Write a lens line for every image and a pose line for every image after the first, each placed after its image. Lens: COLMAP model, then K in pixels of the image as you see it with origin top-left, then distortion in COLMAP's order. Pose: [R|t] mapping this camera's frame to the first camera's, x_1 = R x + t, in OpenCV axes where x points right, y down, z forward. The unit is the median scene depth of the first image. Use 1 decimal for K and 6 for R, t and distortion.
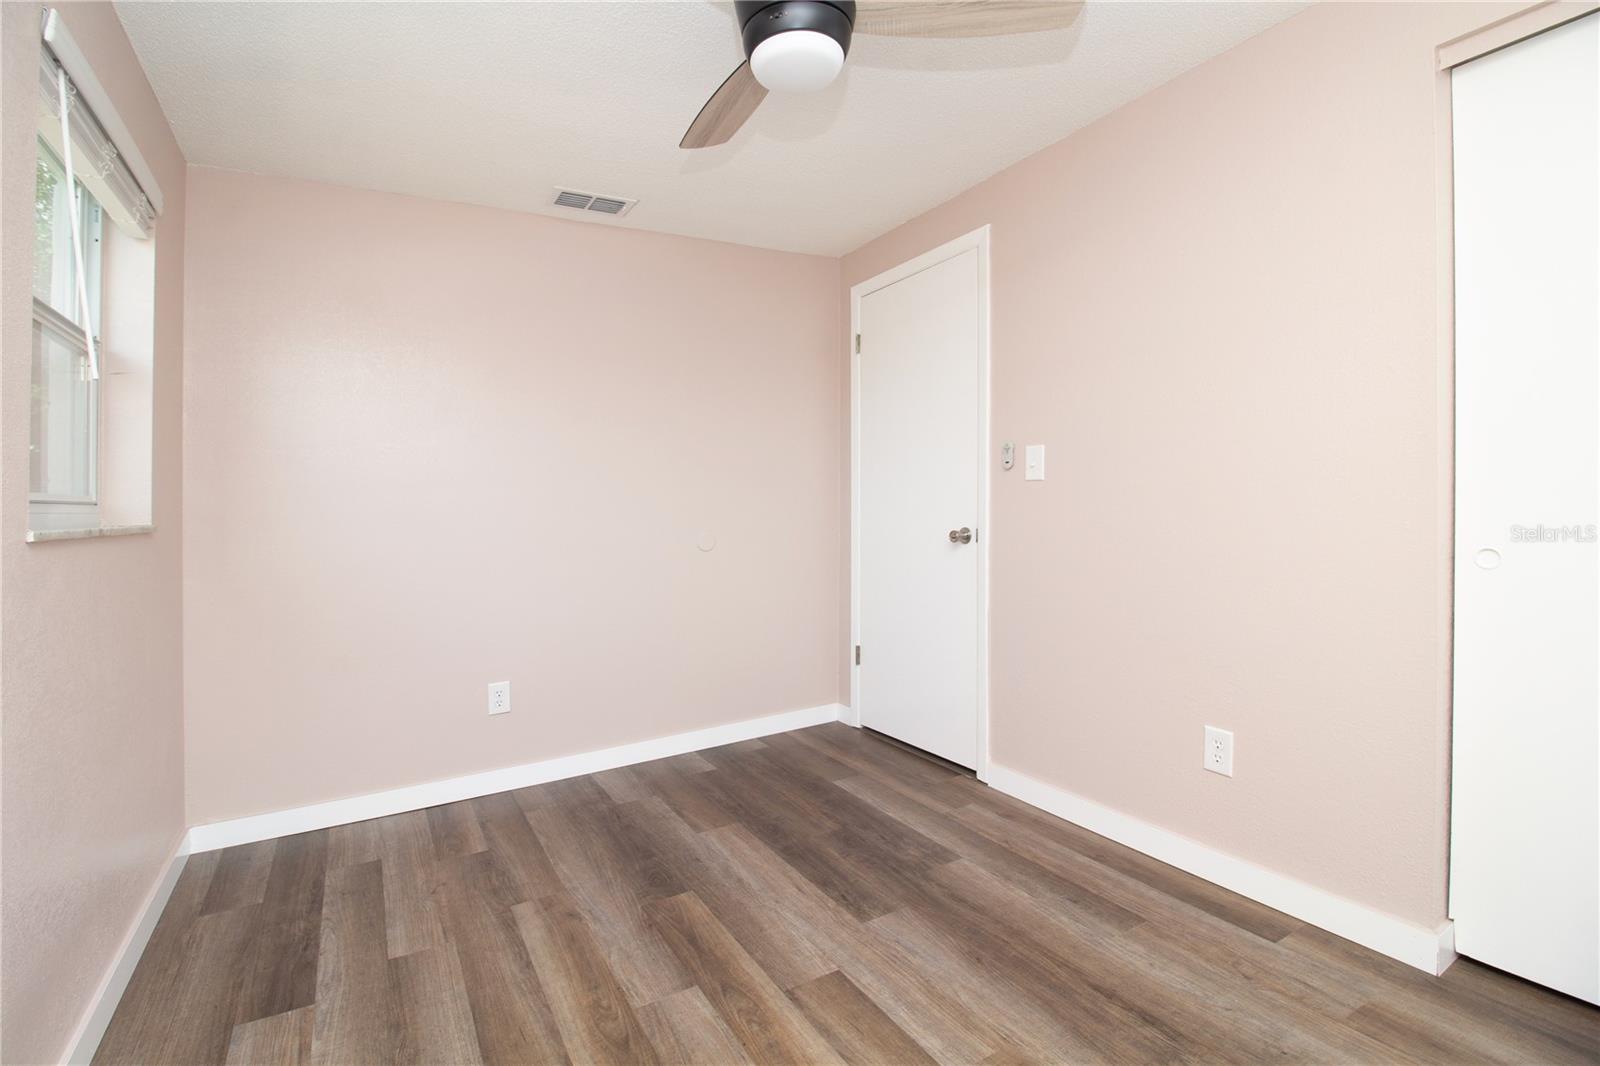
lens RADIAL K [[736.0, 0, 833.2], [0, 736.0, 504.8], [0, 0, 1]] dist [-0.006895, -0.007853]
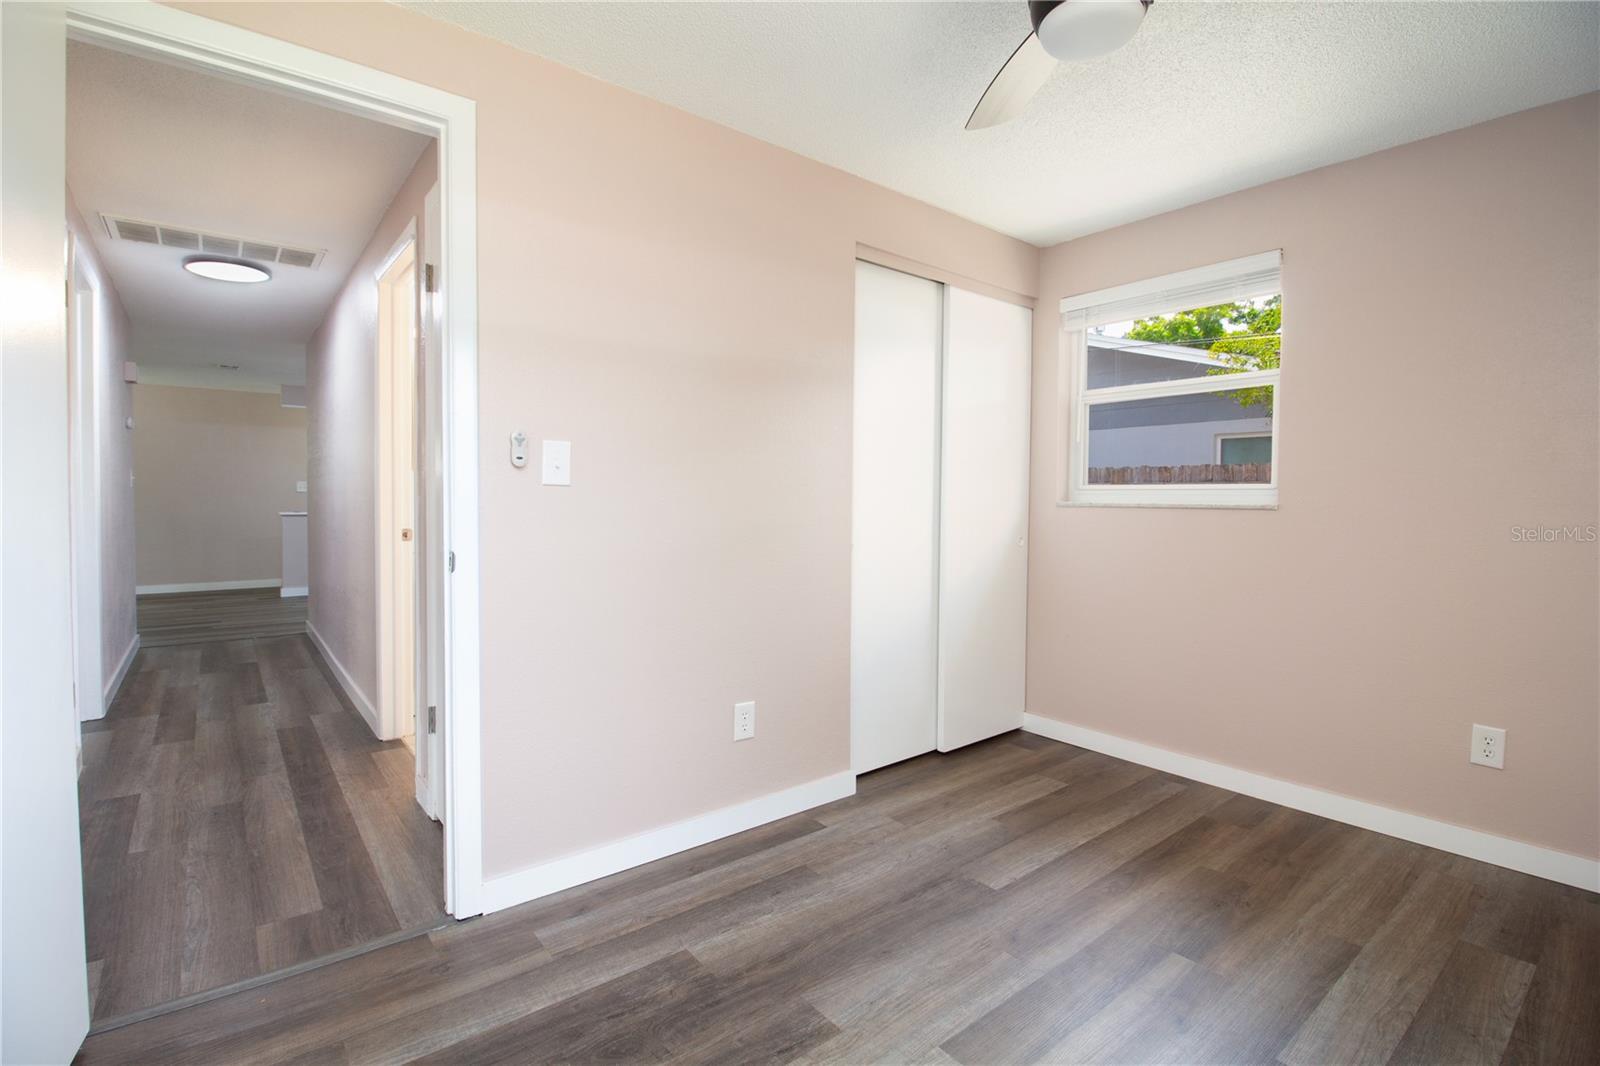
lens RADIAL K [[736.0, 0, 792.3], [0, 736.0, 523.3], [0, 0, 1]] dist [-0.006895, -0.007853]
pose [[-0.099388, 0.005112, 0.995036, -0.717847], [0.004489, 0.999979, -0.004689, 0.018178], [-0.995039, 0.004001, -0.099409, 1.077821]]
